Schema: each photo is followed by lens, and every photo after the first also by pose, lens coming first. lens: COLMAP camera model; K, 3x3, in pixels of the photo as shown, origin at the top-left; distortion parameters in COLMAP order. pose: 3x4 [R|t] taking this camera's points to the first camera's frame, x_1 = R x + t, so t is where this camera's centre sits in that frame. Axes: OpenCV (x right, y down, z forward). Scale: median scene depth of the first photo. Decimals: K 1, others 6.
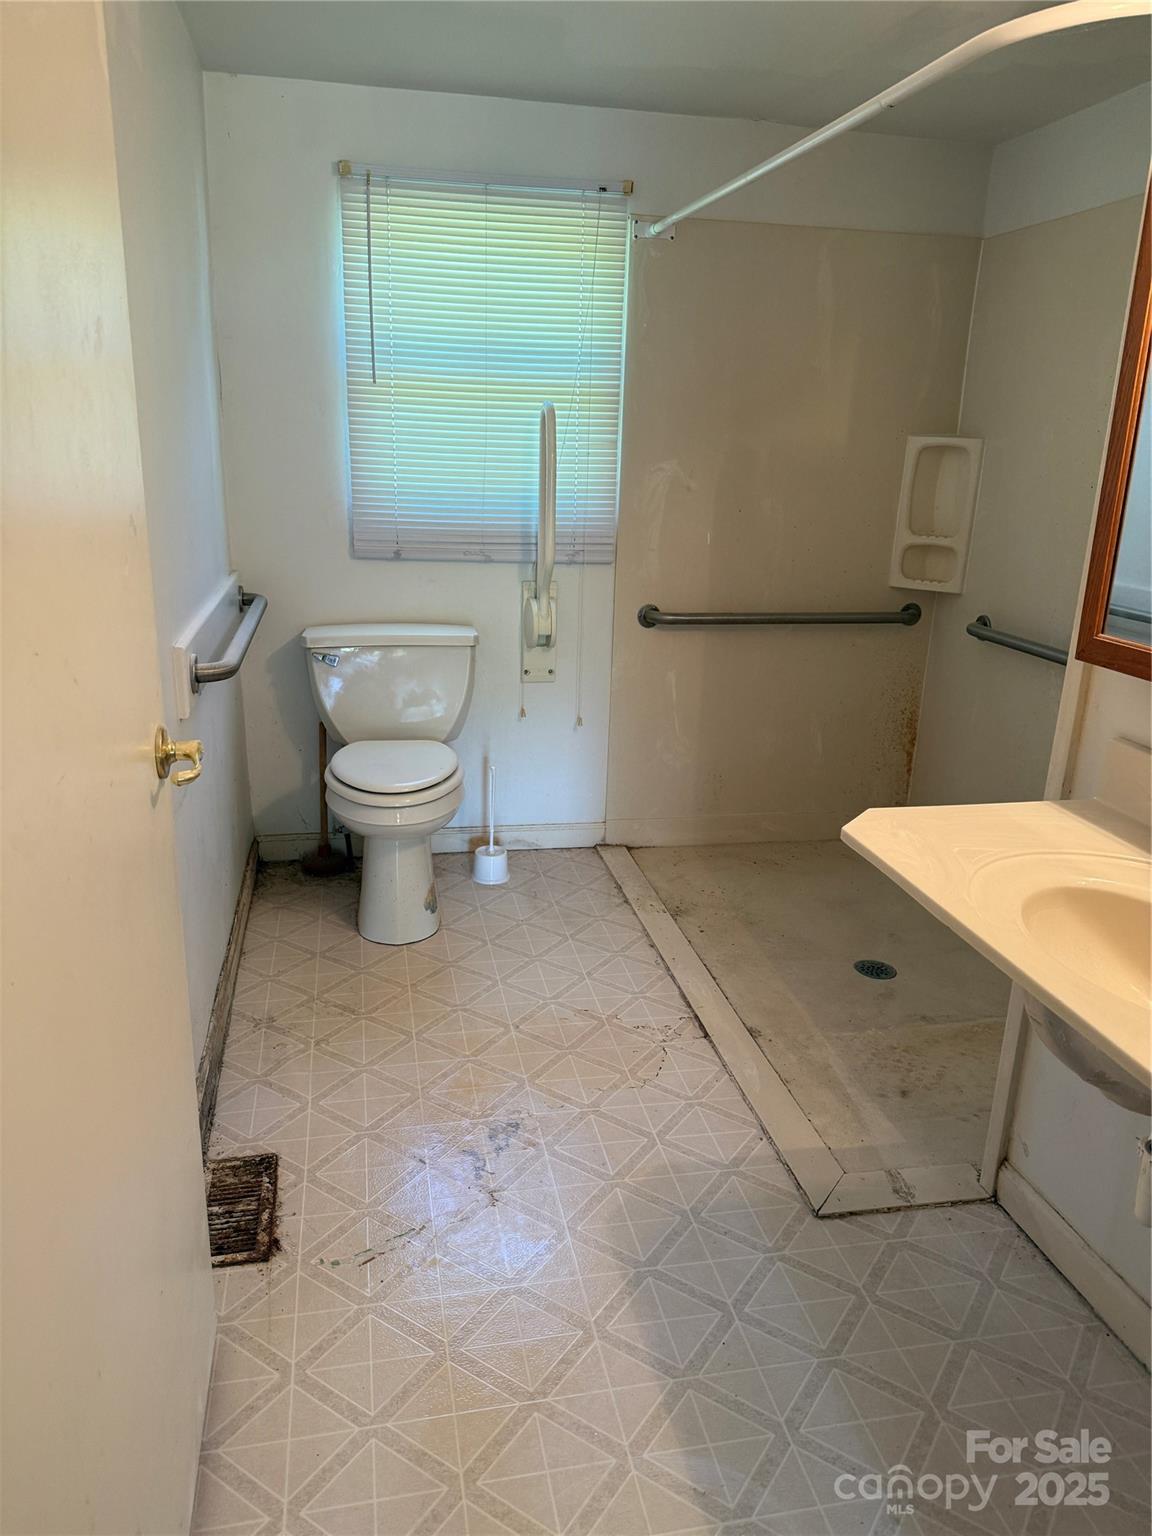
lens RADIAL K [[1078.5, 0, 567.9], [0, 1078.5, 761.2], [0, 0, 1]] dist [0.061772, -0.063785]
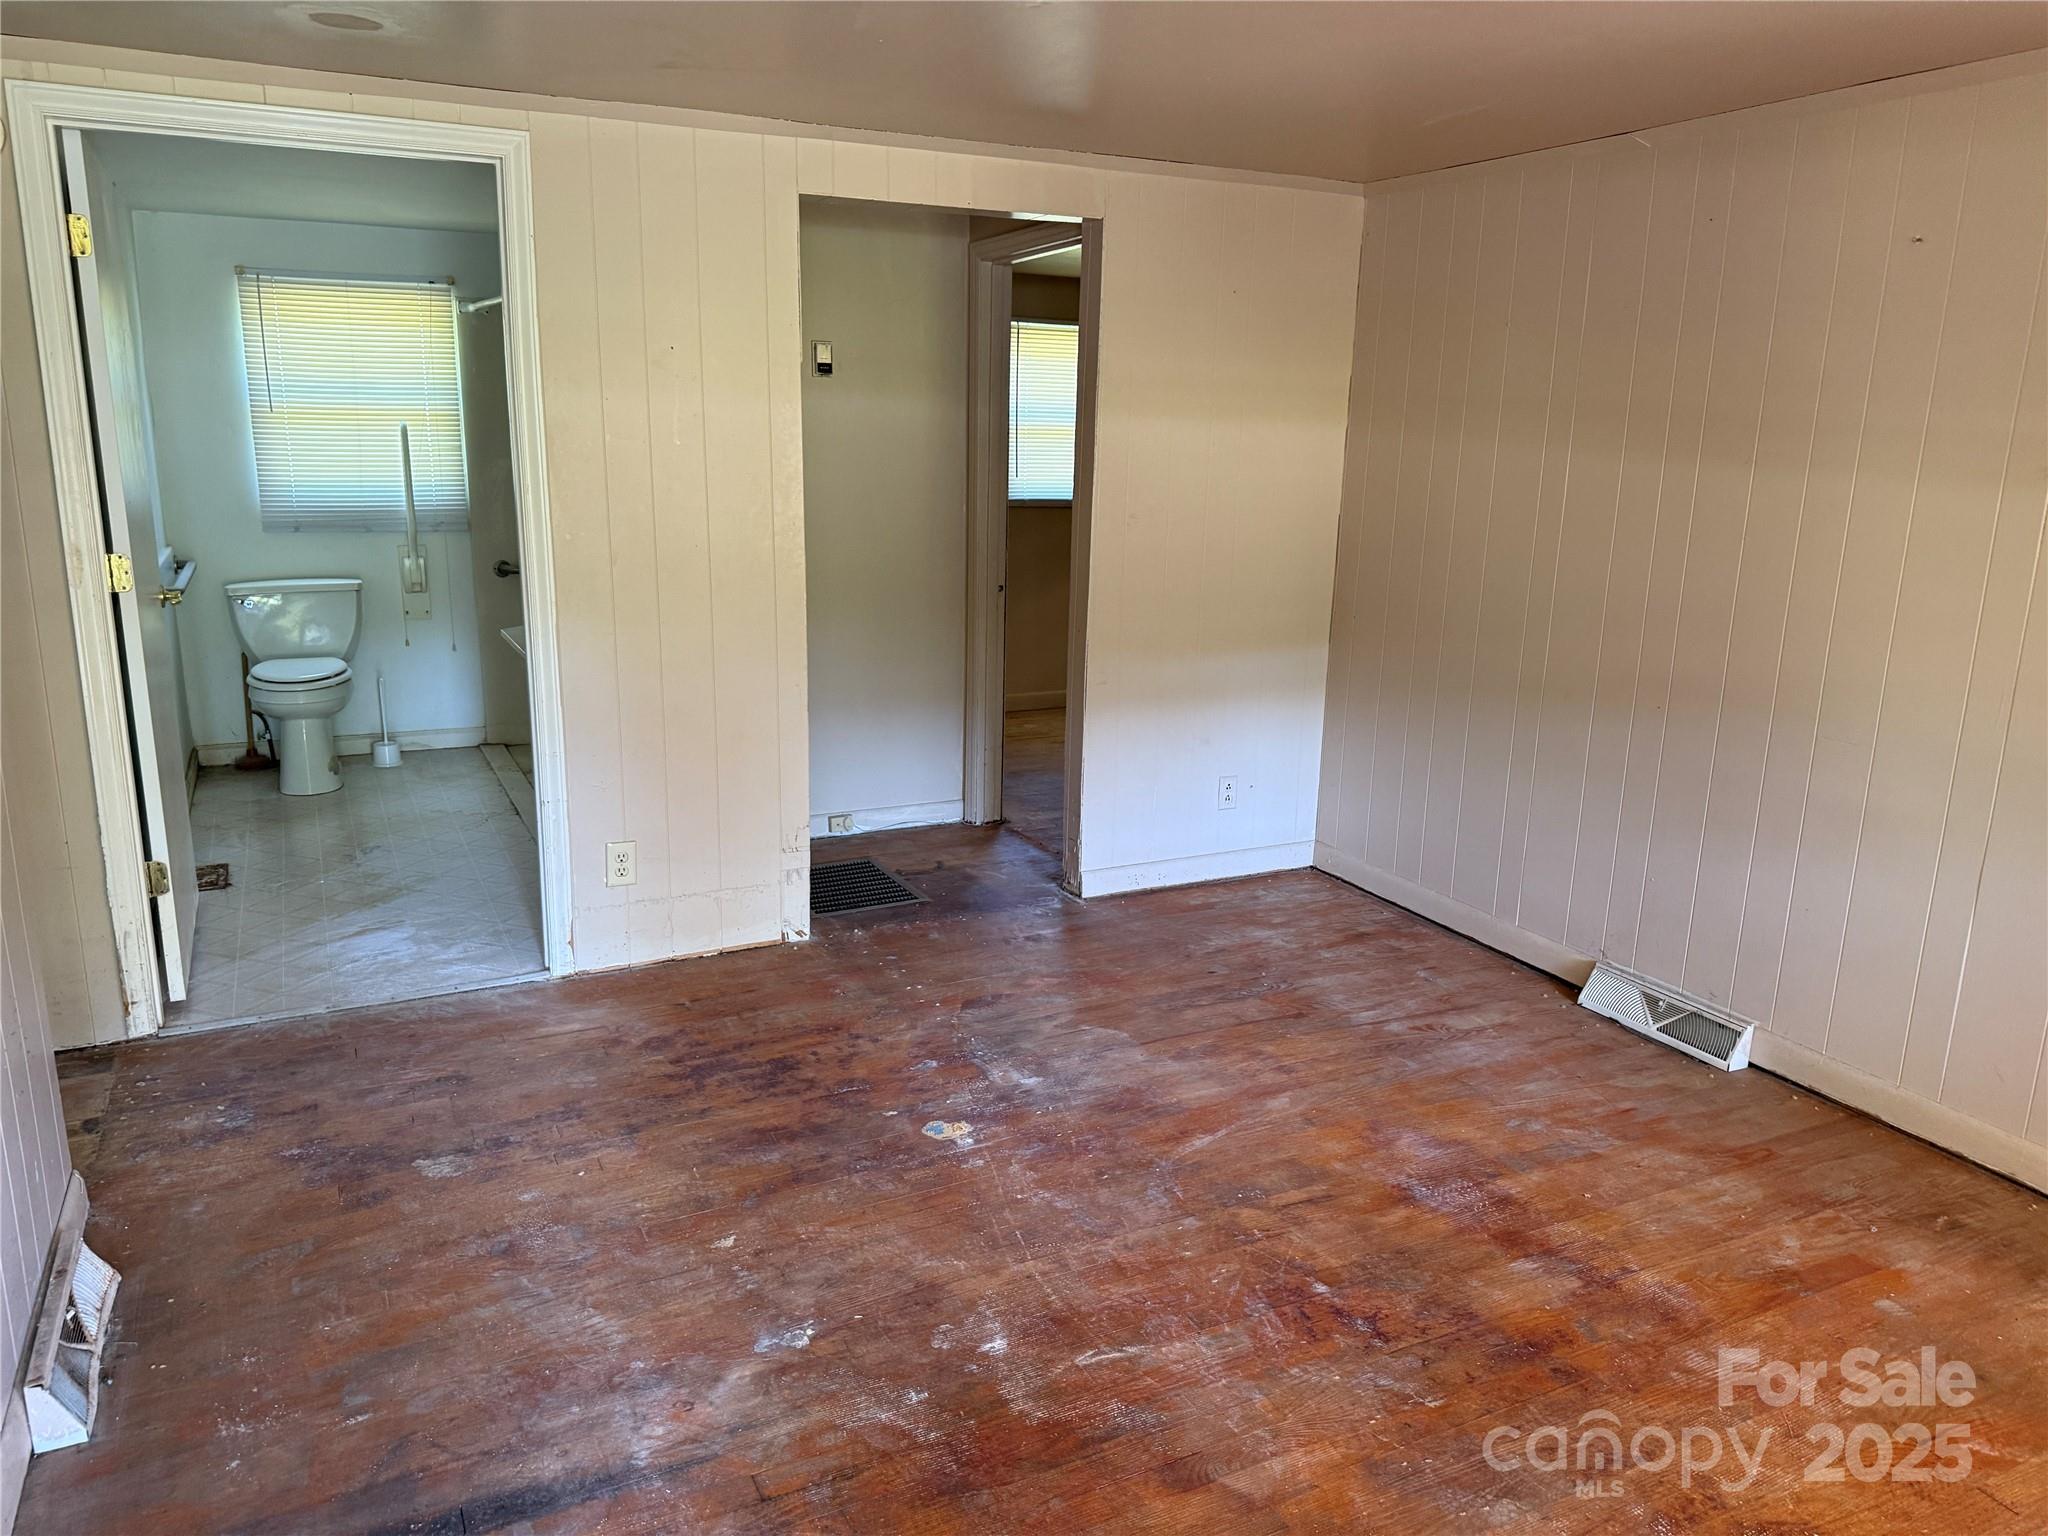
lens RADIAL K [[1438.0, 0, 977.9], [0, 1438.0, 731.8], [0, 0, 1]] dist [0.061772, -0.063785]
pose [[0.969547, -0.070687, 0.234484, 0.254065], [0.087575, 0.994202, -0.062394, 0.281735], [-0.228714, 0.081029, 0.970116, -1.073752]]
